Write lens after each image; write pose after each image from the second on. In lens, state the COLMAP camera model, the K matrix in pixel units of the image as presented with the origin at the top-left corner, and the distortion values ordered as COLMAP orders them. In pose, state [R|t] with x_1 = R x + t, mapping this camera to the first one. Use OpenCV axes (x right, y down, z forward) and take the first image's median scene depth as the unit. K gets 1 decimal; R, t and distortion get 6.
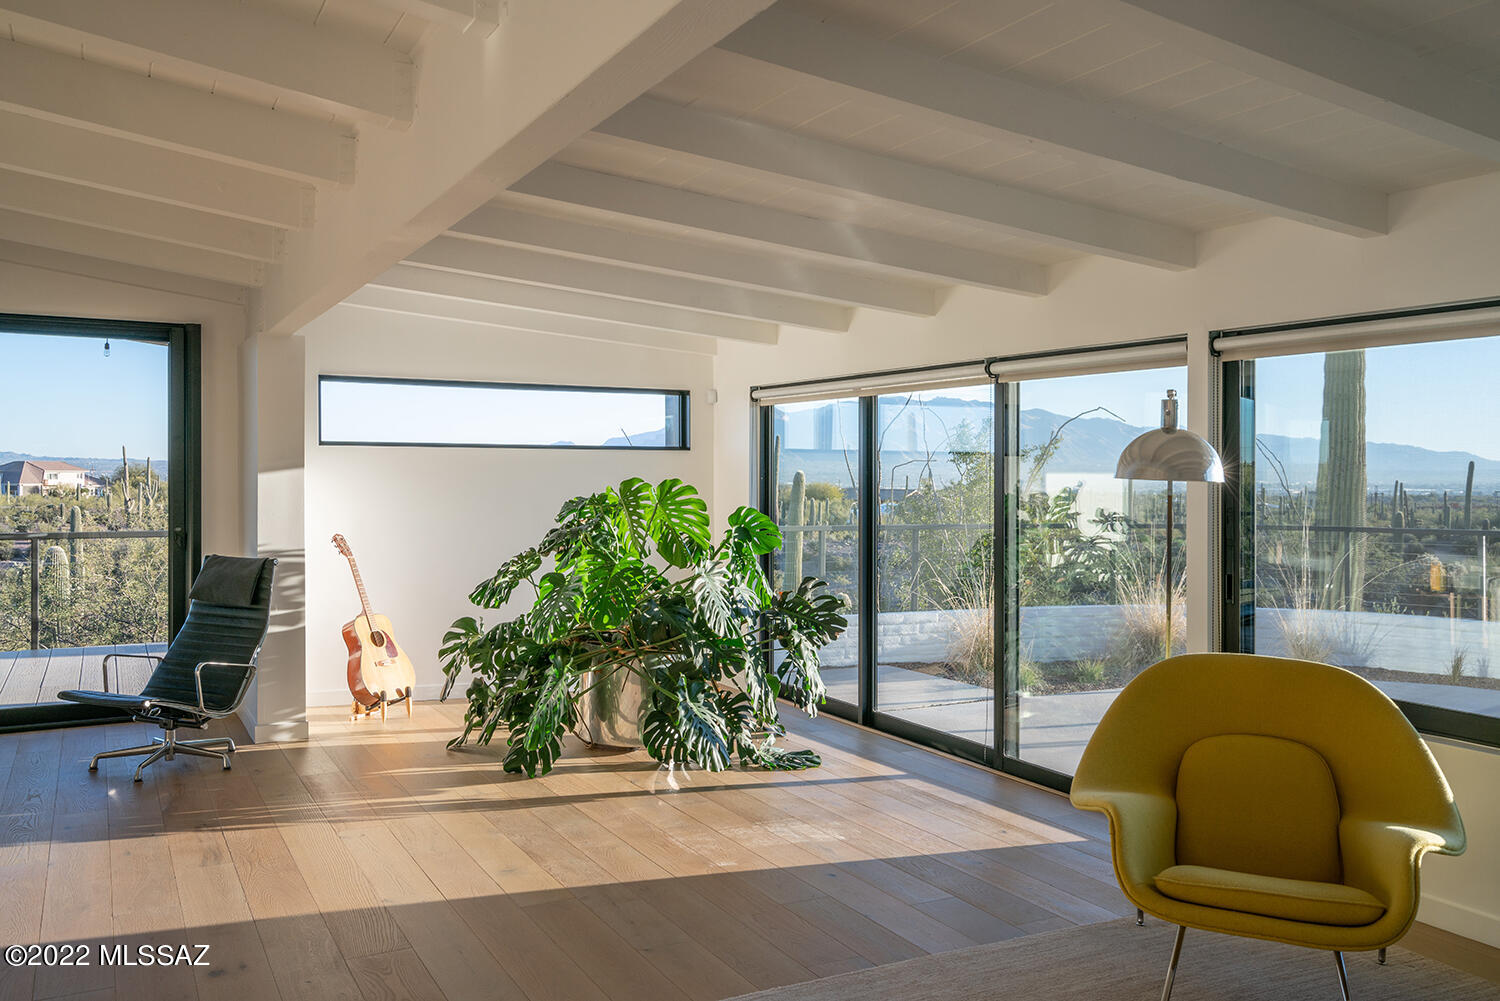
lens RADIAL K [[1173.1, 0, 725.8], [0, 1173.1, 484.5], [0, 0, 1]] dist [0.008189, -0.001766]
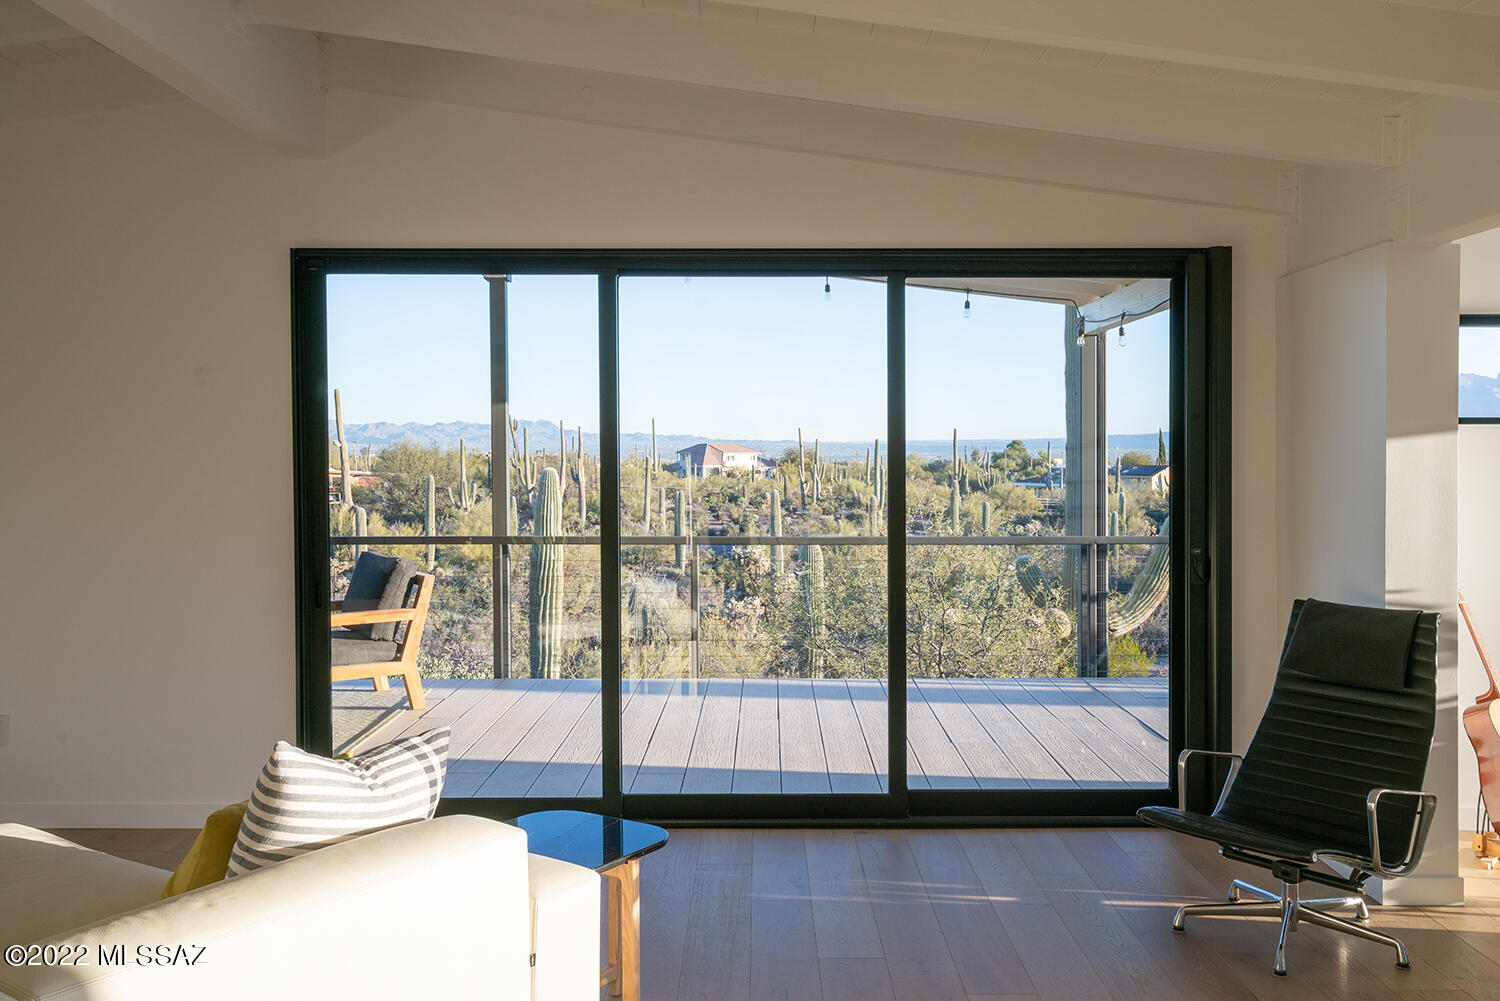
lens RADIAL K [[1315.3, 0, 750.0], [0, 1315.3, 500.5], [0, 0, 1]] dist [0.045981, 0.008409]
pose [[0.875301, 0.014711, -0.483354, -0.331361], [-0.002381, 0.999656, 0.026113, -0.011054], [0.483572, -0.021706, 0.875035, 0.208711]]
